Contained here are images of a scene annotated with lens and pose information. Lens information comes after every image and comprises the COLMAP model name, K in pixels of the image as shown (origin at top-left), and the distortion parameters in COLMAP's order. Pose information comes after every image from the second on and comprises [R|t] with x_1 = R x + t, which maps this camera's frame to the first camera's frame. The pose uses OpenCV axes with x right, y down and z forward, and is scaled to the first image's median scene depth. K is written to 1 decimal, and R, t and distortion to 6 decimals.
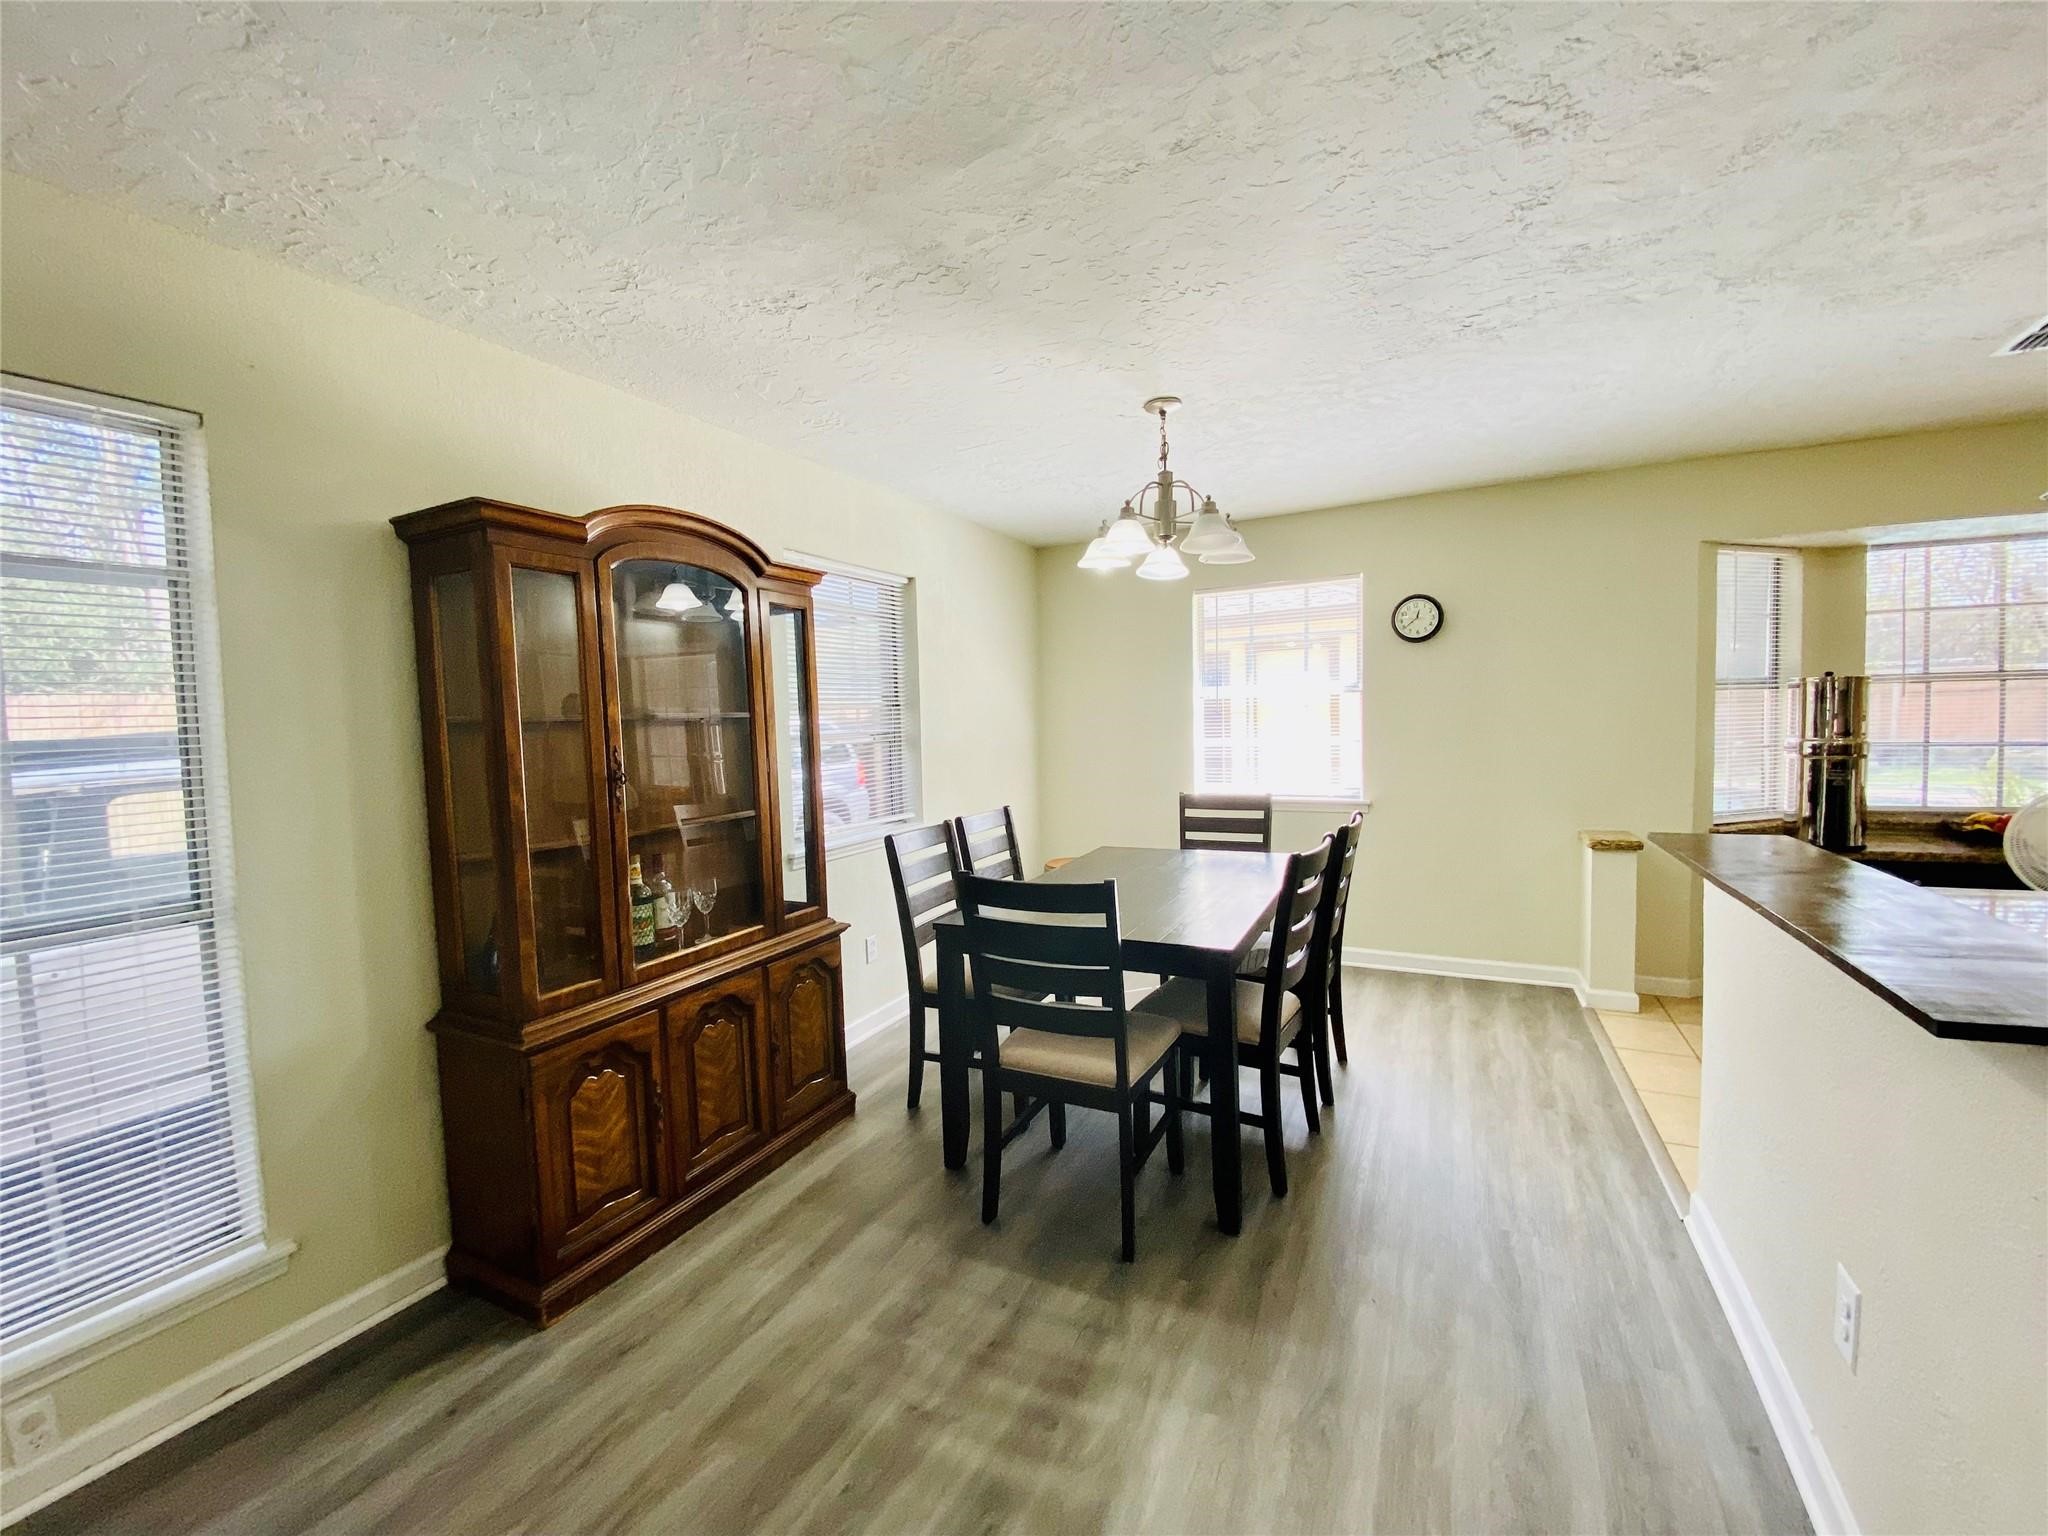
lens RADIAL K [[829.6, 0, 1024.0], [0, 829.6, 768.0], [0, 0, 1]] dist [0.000638, -0.000116]
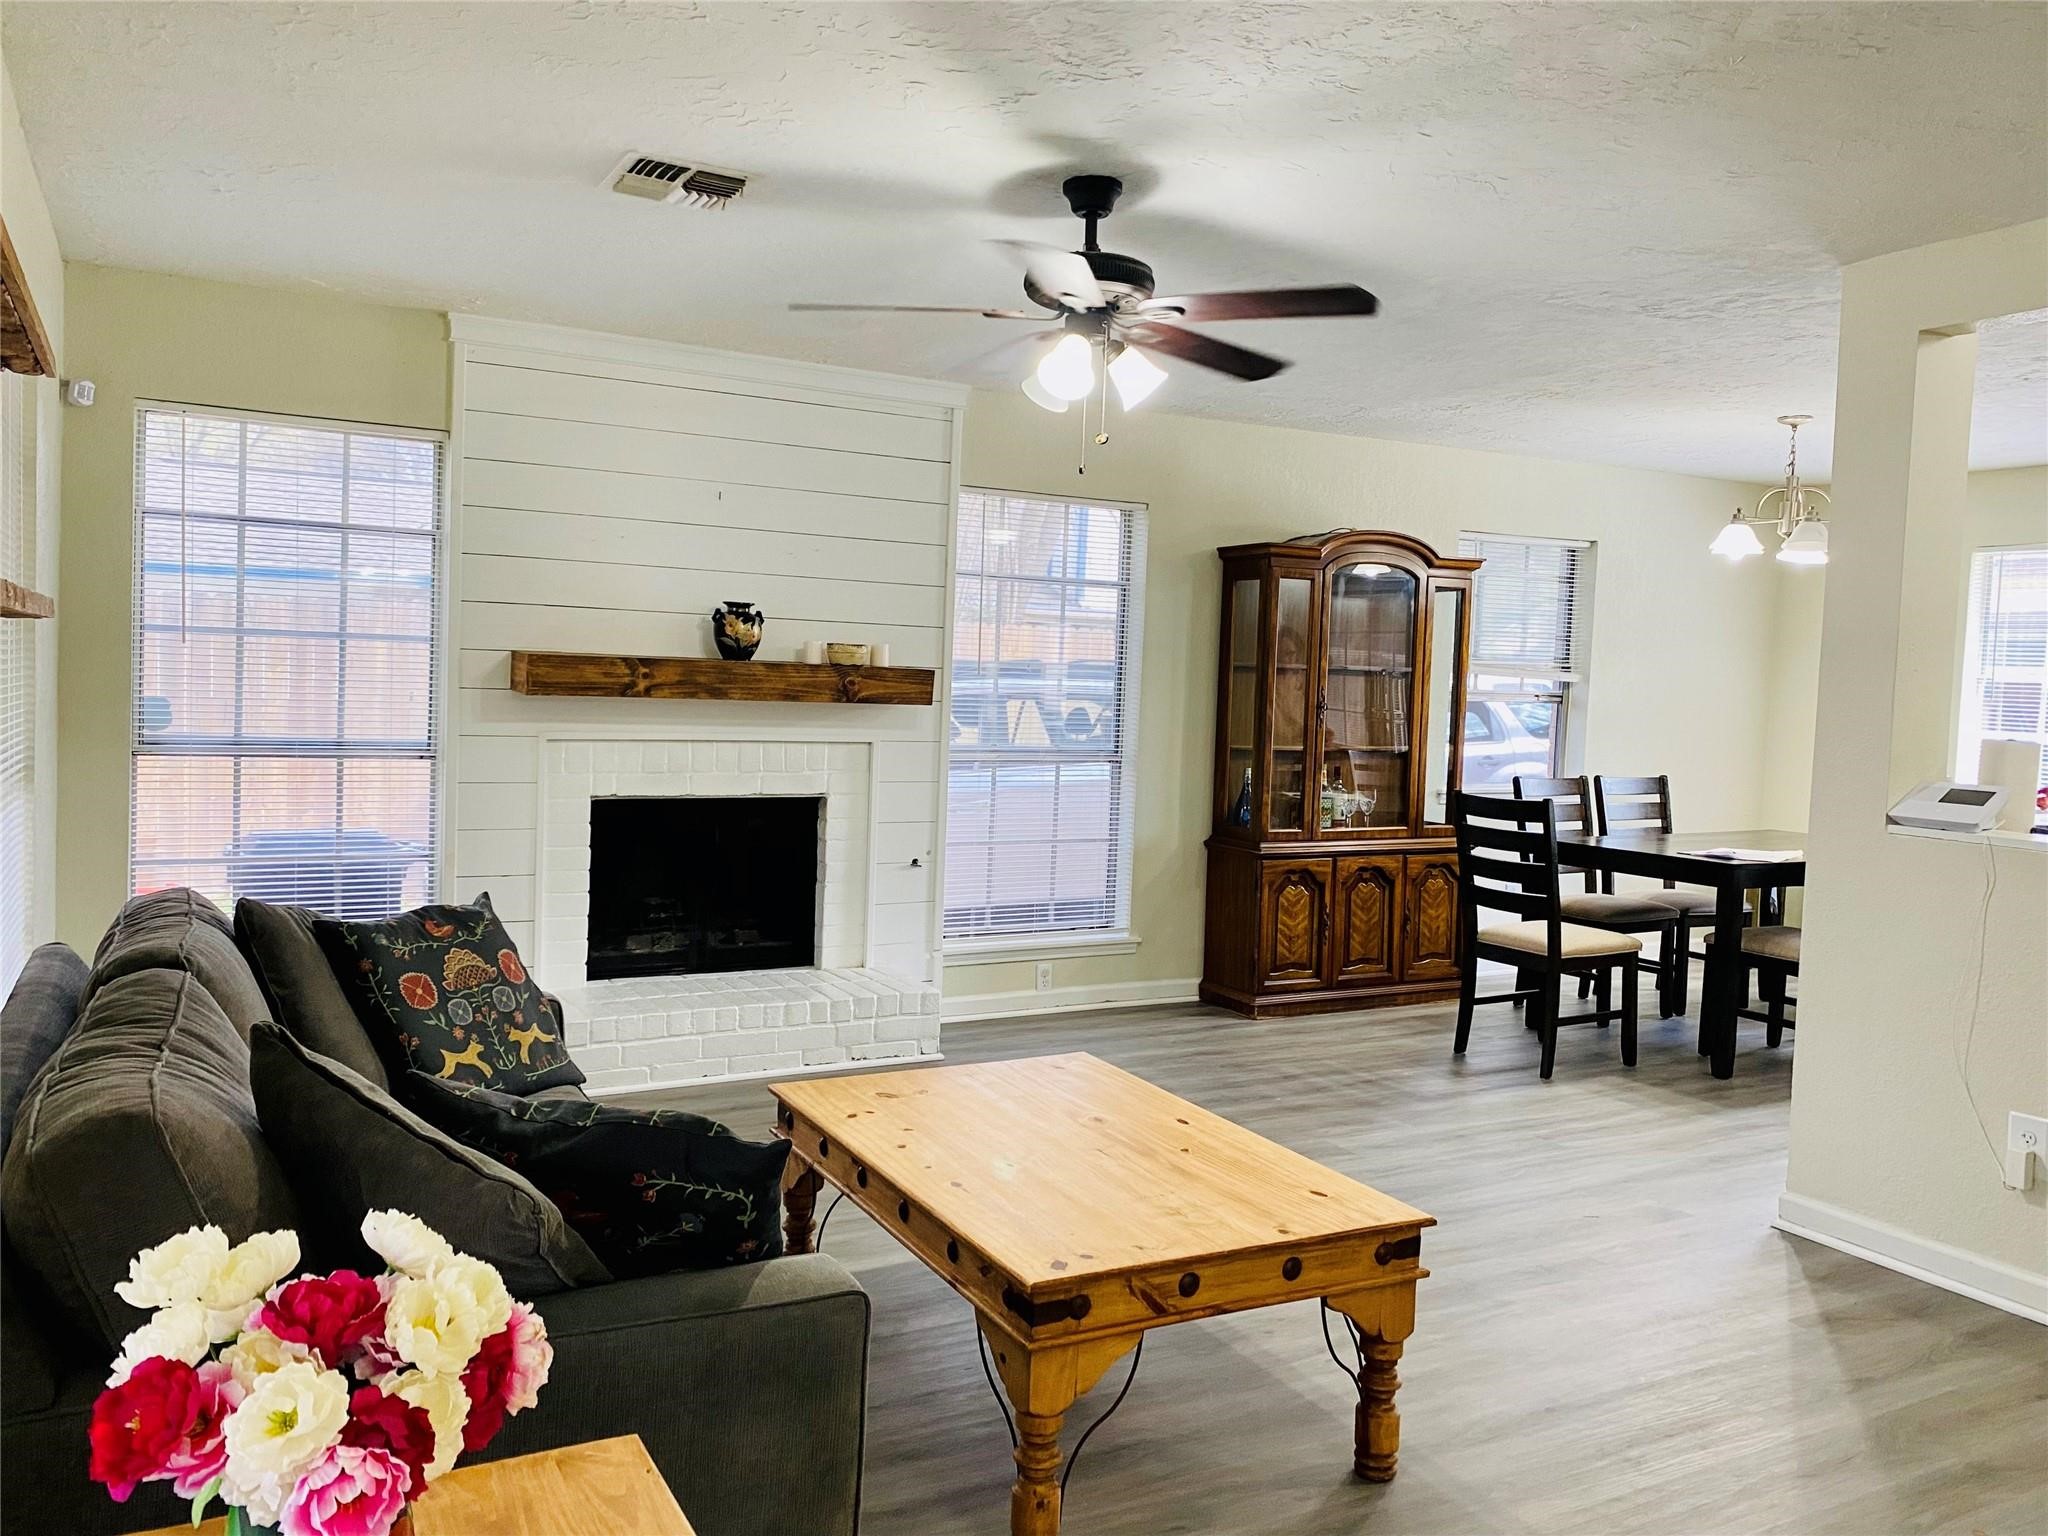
lens RADIAL K [[1543.5, 0, 1026.3], [0, 1543.5, 720.0], [0, 0, 1]] dist [0.053450, 0.000469]
pose [[0.823071, 0.074761, -0.562996, 0.636375], [-0.094515, 0.995506, -0.005980, 0.099557], [0.560019, 0.058134, 0.826438, -1.574944]]
